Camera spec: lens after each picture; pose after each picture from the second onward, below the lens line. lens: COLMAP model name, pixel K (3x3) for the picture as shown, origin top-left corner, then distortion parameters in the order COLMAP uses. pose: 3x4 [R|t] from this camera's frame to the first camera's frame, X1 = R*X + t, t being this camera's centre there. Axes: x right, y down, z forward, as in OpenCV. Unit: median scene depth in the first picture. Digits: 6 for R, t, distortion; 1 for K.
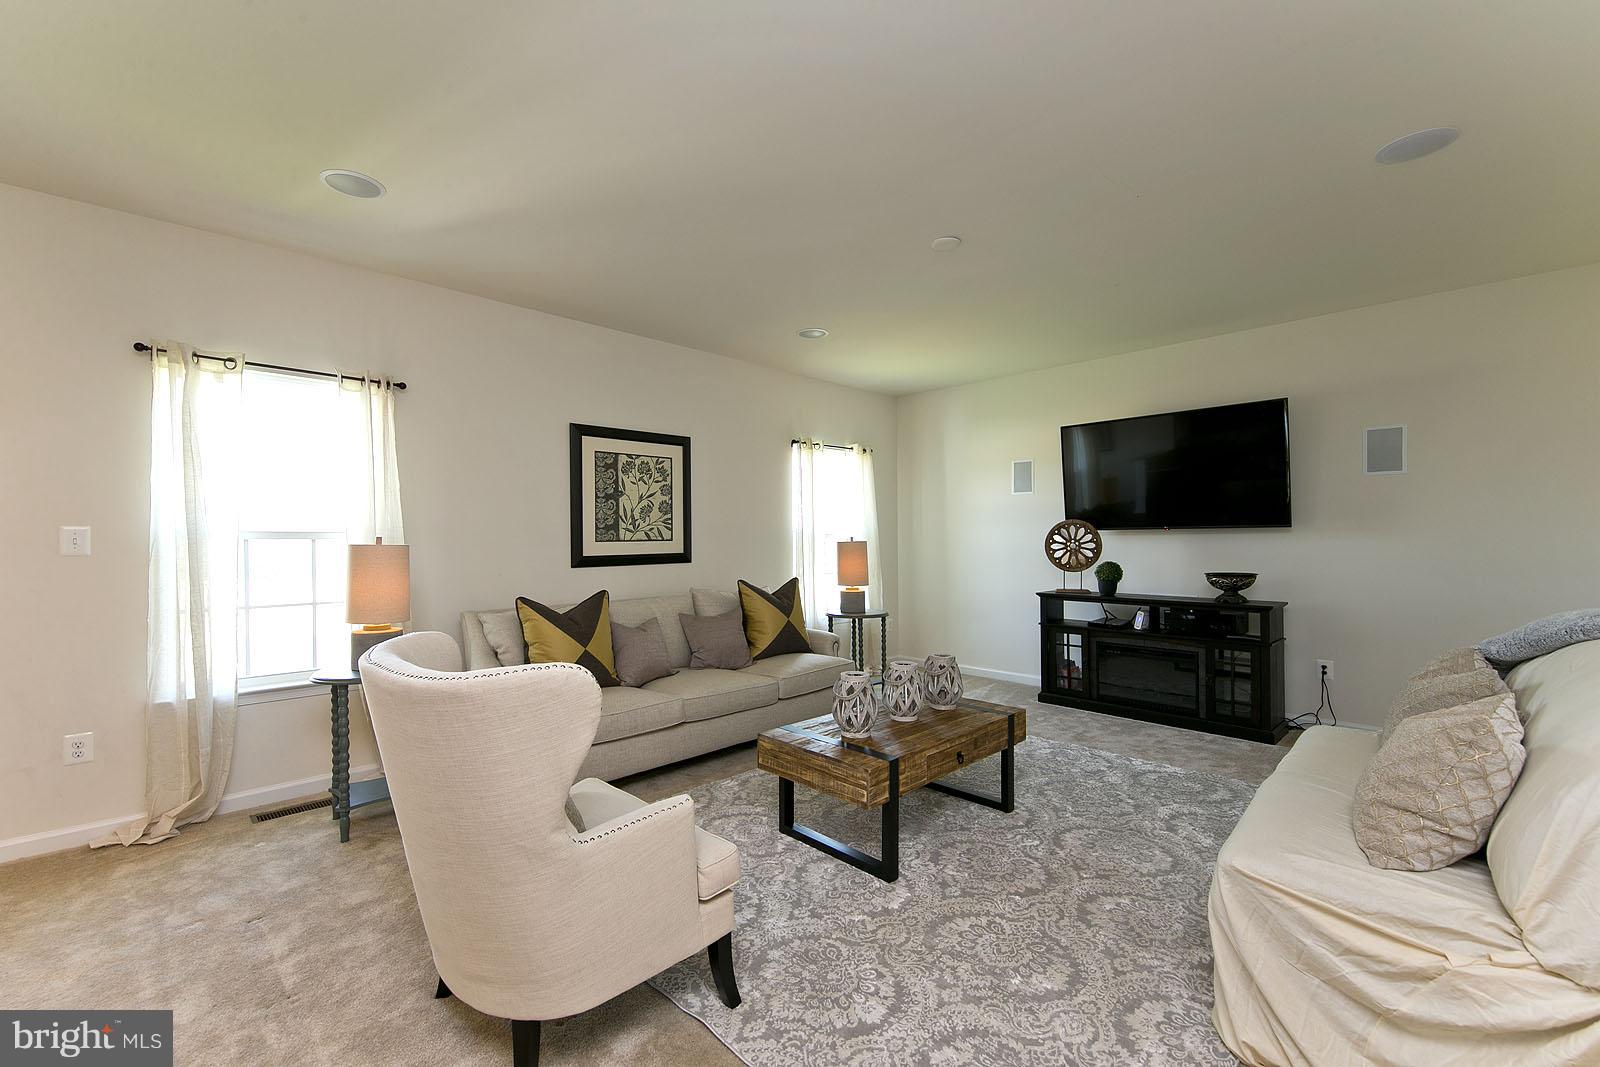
lens RADIAL K [[678.1, 0, 805.3], [0, 678.1, 538.5], [0, 0, 1]] dist [0.025884, -0.001133]
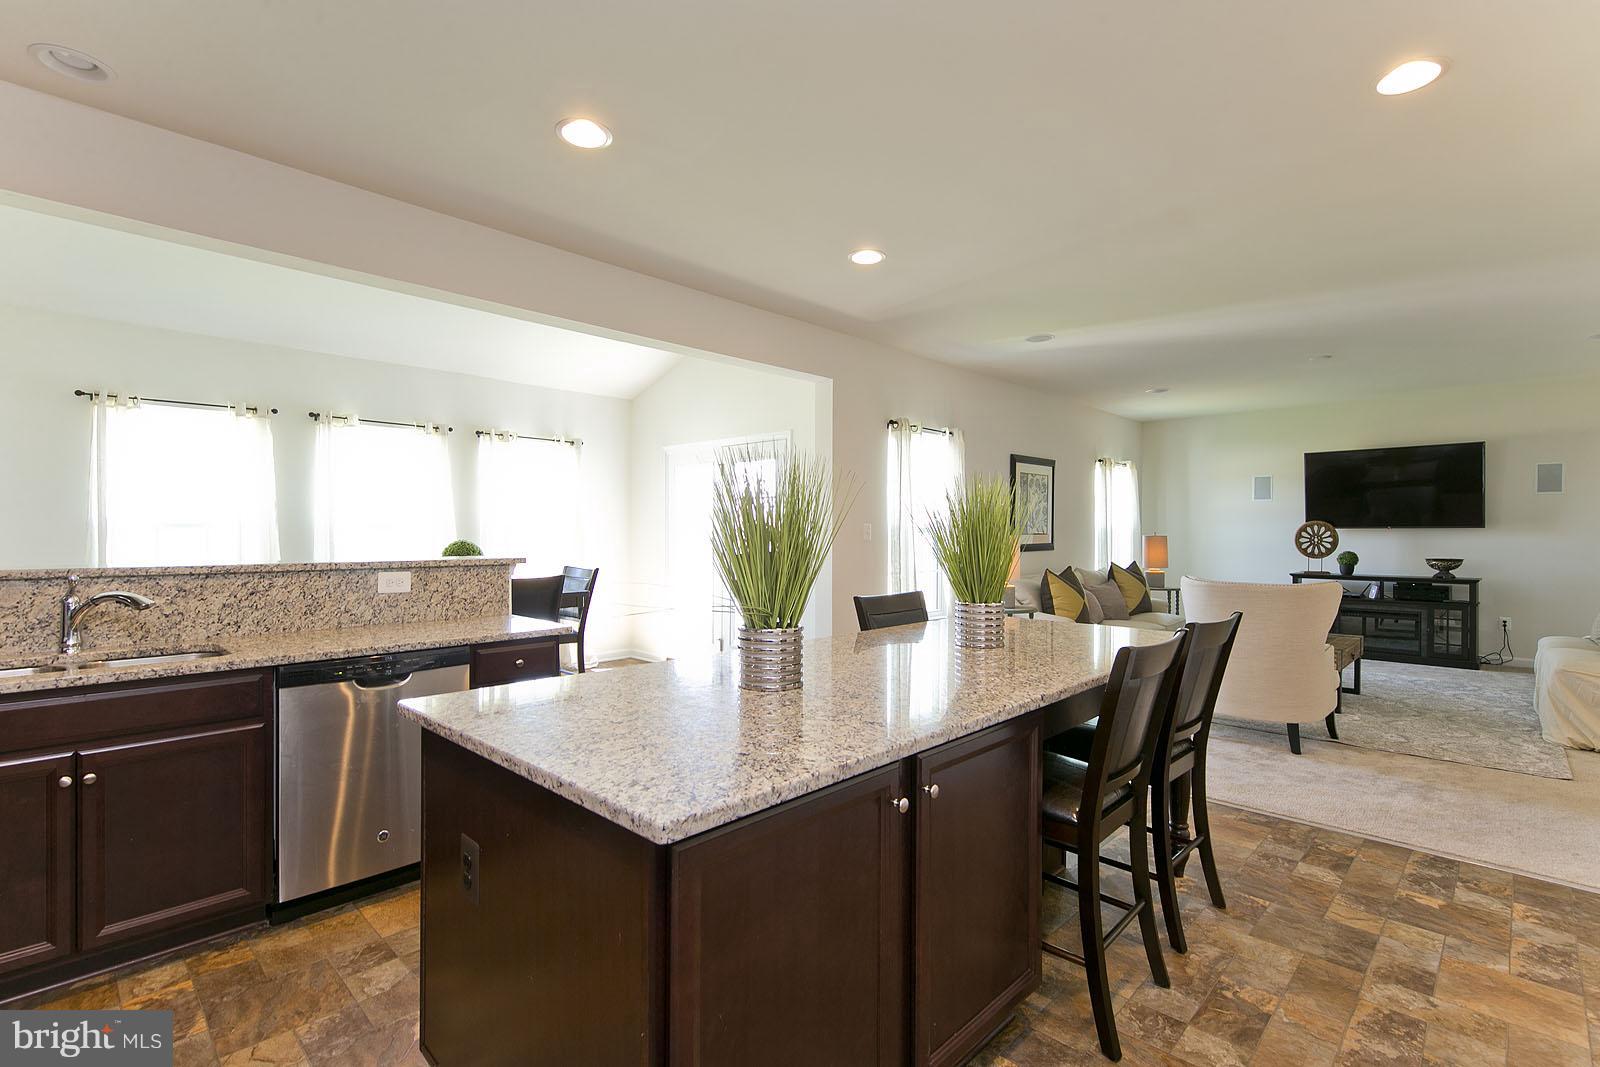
lens RADIAL K [[758.5, 0, 800.0], [0, 758.5, 533.5], [0, 0, 1]] dist [0.000499, 0.000019]
pose [[0.999727, 0.006373, 0.022457, -0.731082], [-0.006417, 0.999978, 0.001870, 0.001968], [-0.022445, -0.002014, 0.999746, -0.549130]]
